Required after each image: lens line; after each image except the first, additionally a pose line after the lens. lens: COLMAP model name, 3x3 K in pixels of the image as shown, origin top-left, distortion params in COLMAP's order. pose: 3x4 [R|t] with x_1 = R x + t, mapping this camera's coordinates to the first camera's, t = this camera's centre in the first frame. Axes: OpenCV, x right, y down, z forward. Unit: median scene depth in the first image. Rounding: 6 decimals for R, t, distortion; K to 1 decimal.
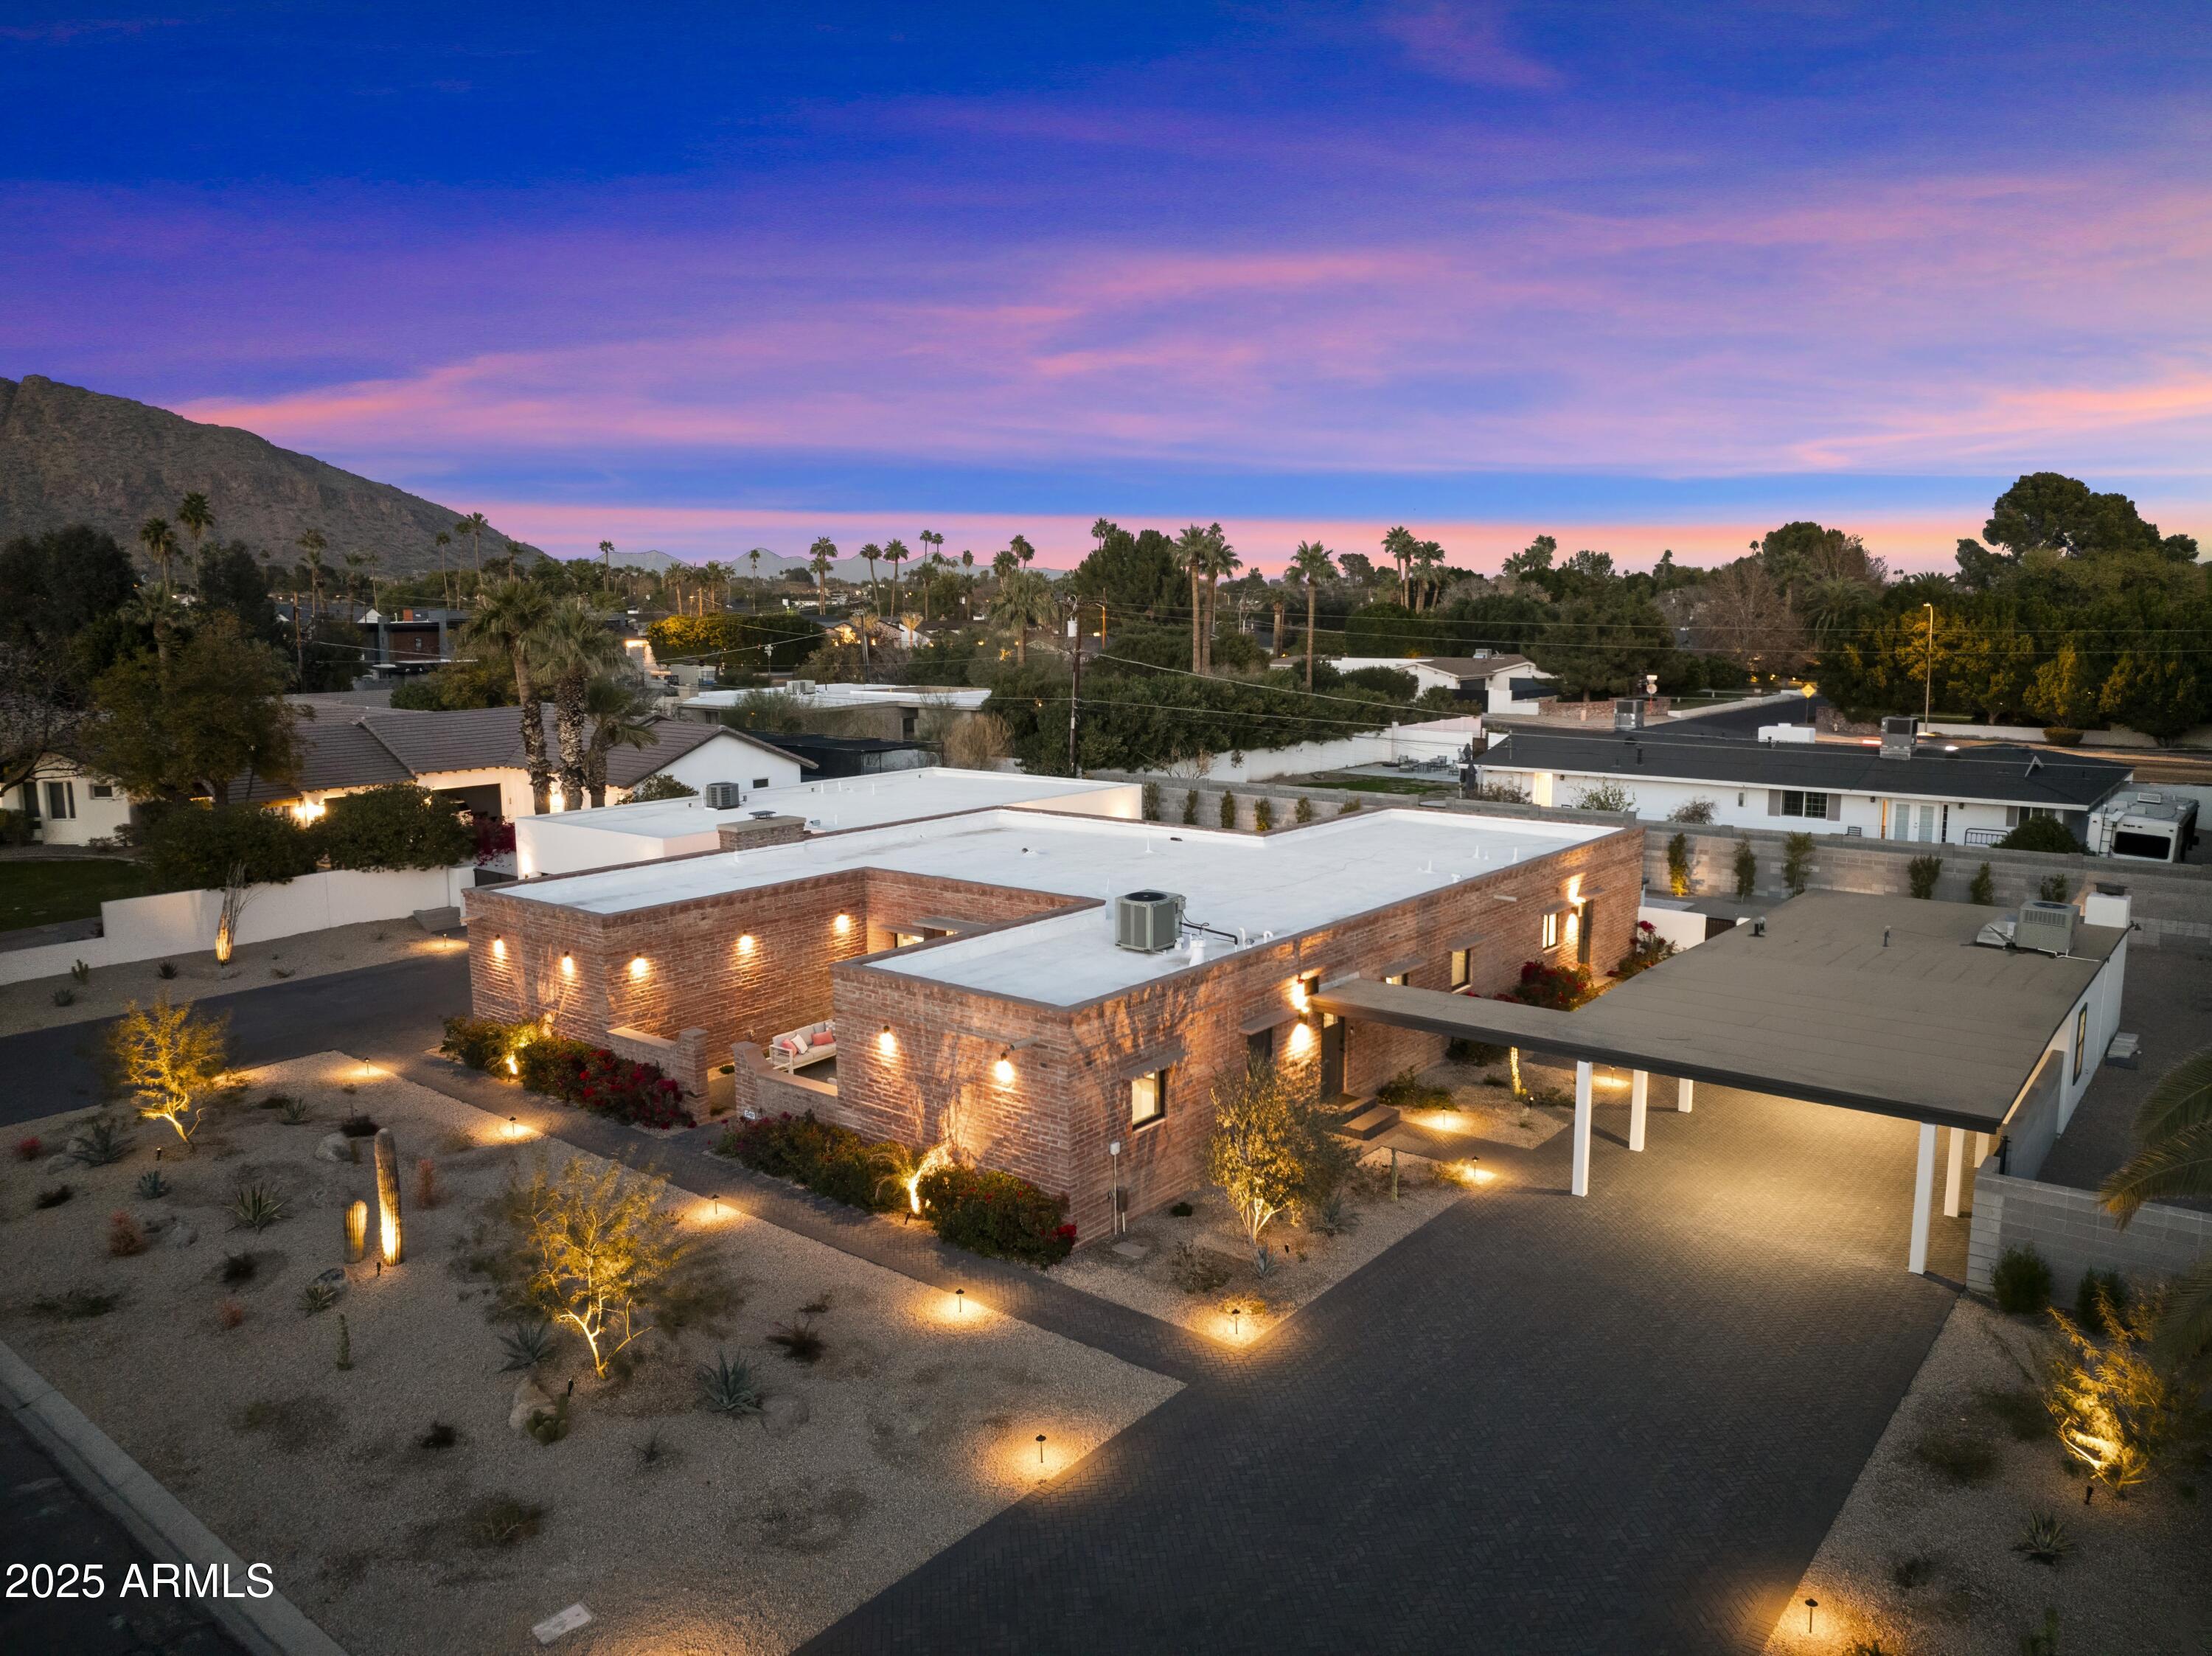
lens RADIAL K [[1539.8, 0, 1106.0], [0, 1539.8, 828.0], [0, 0, 1]] dist [-0.037971, 0.004469]
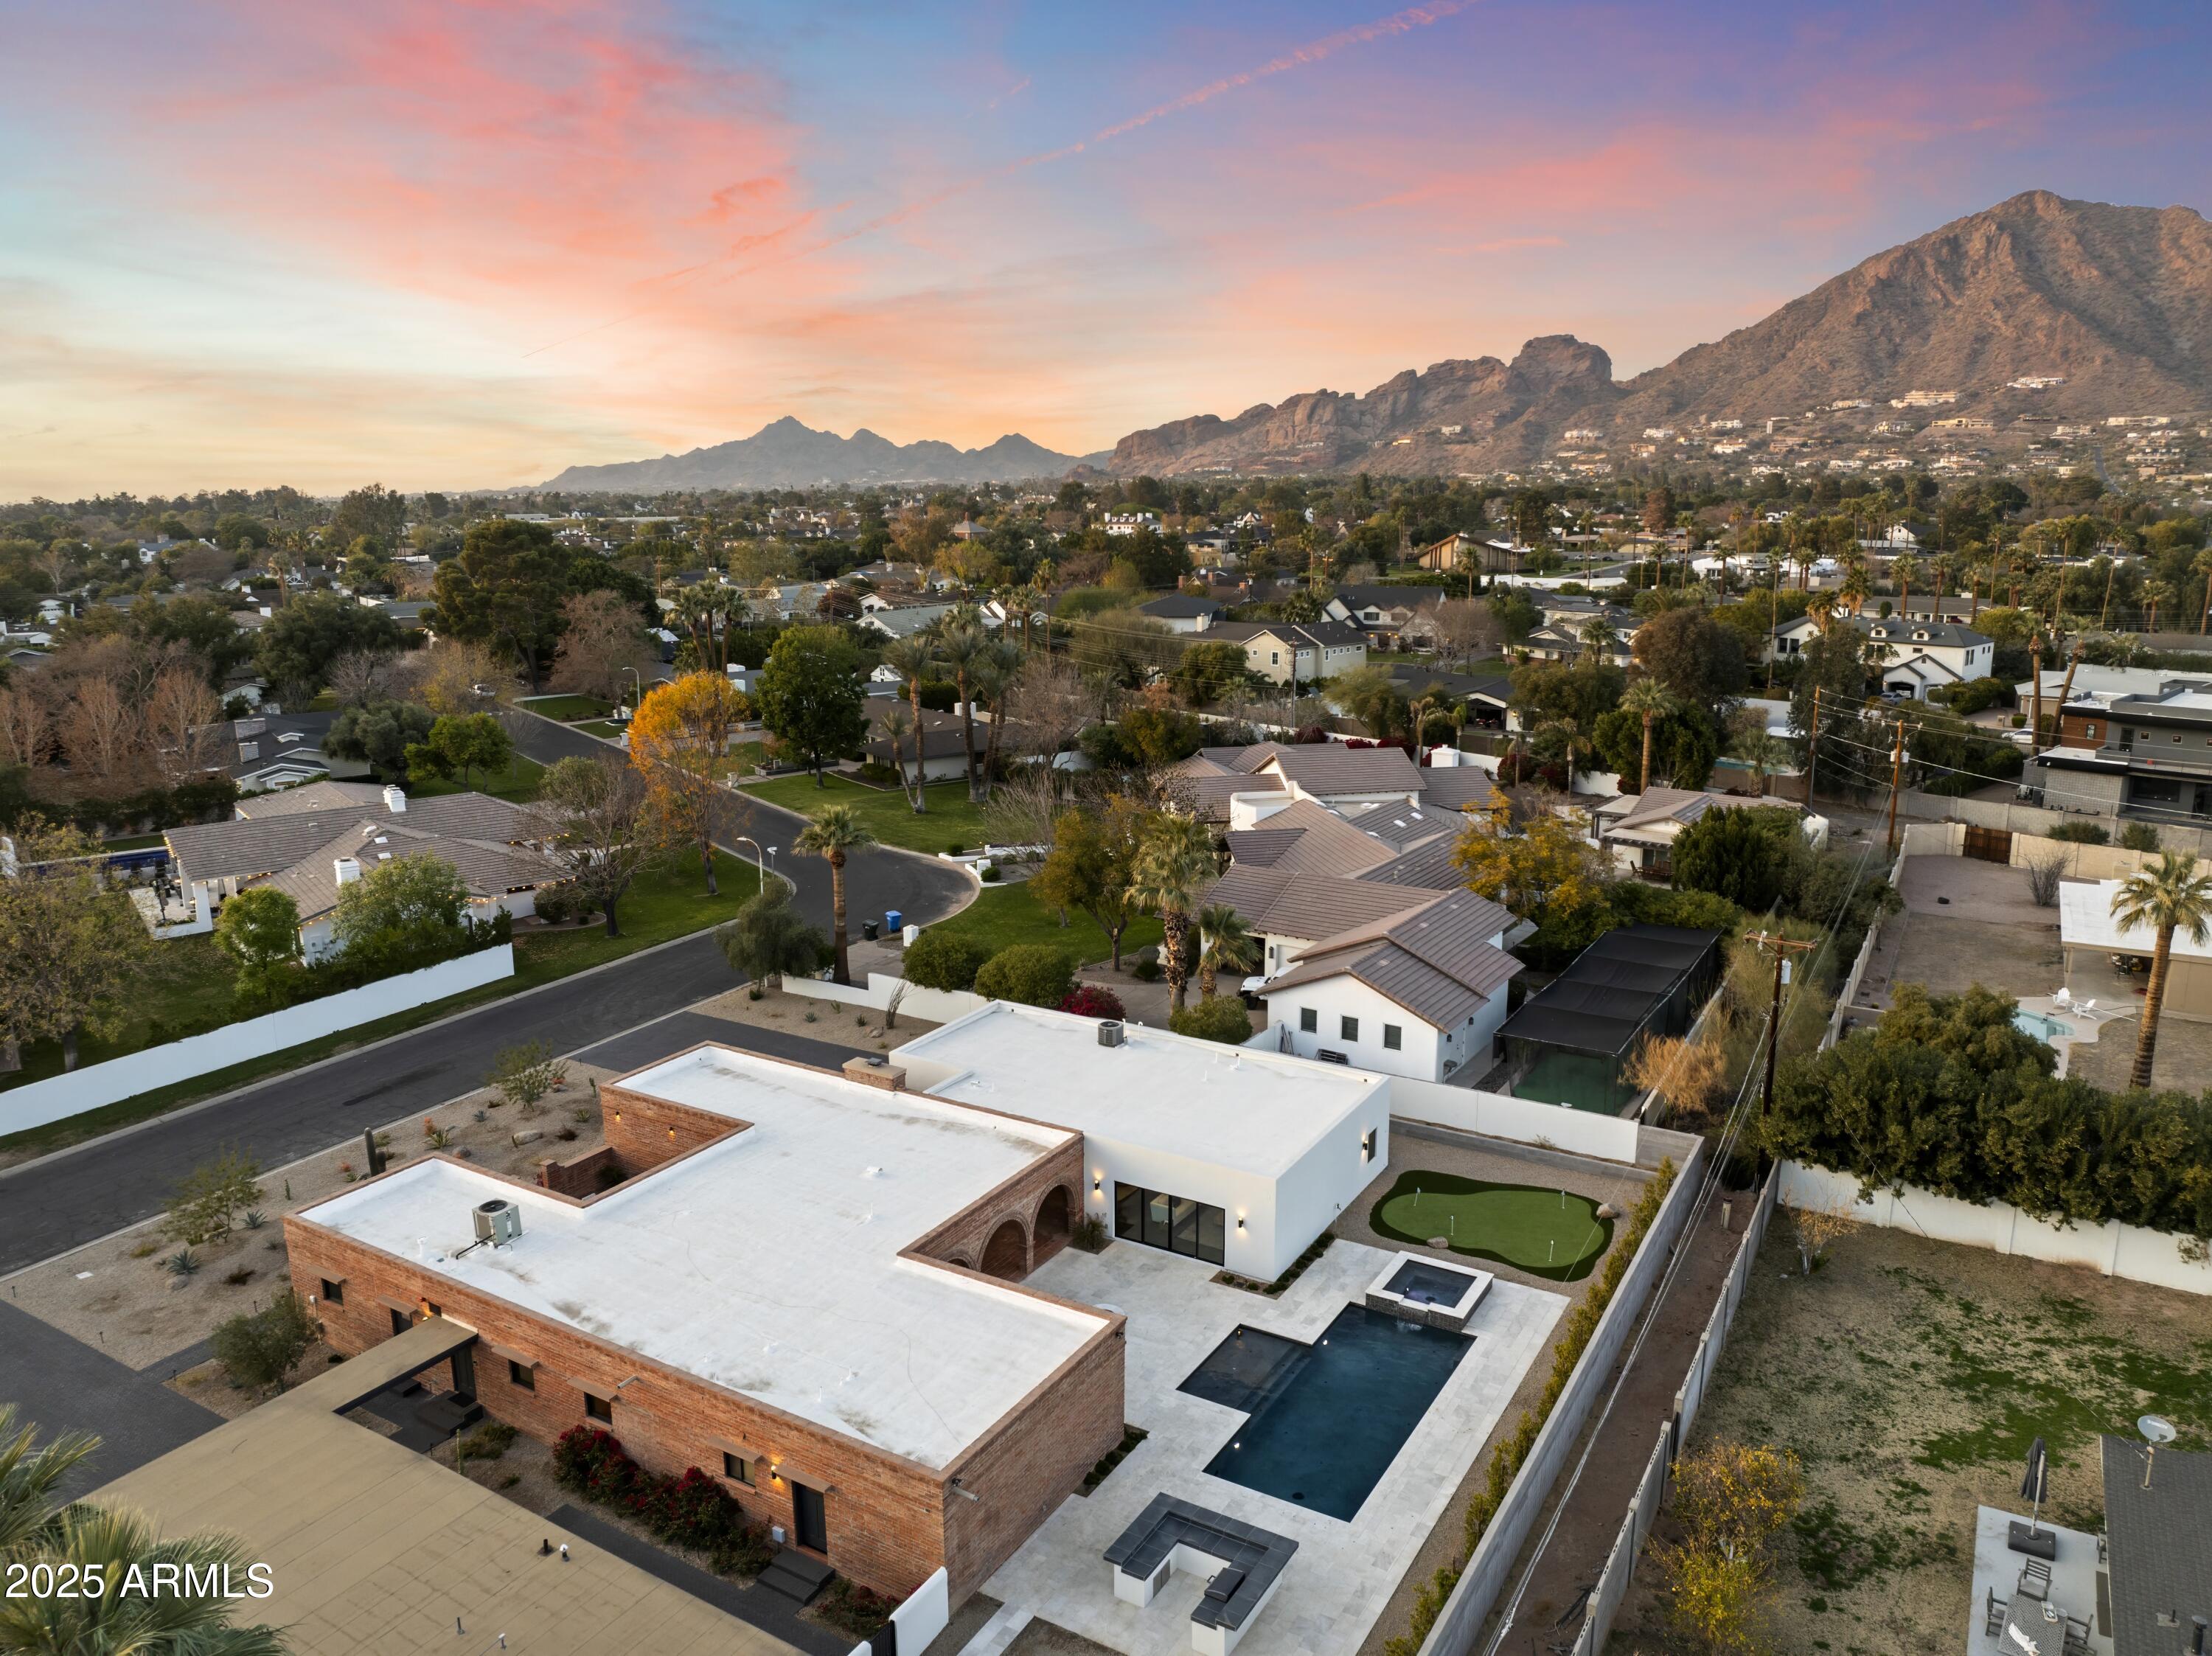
lens RADIAL K [[1539.8, 0, 1106.0], [0, 1539.8, 828.0], [0, 0, 1]] dist [-0.037971, 0.004469]
pose [[0.127734, 0.210820, -0.969143, 2.045352], [-0.133775, 0.971881, 0.193784, -0.949946], [0.982745, 0.104895, 0.152344, 1.835493]]
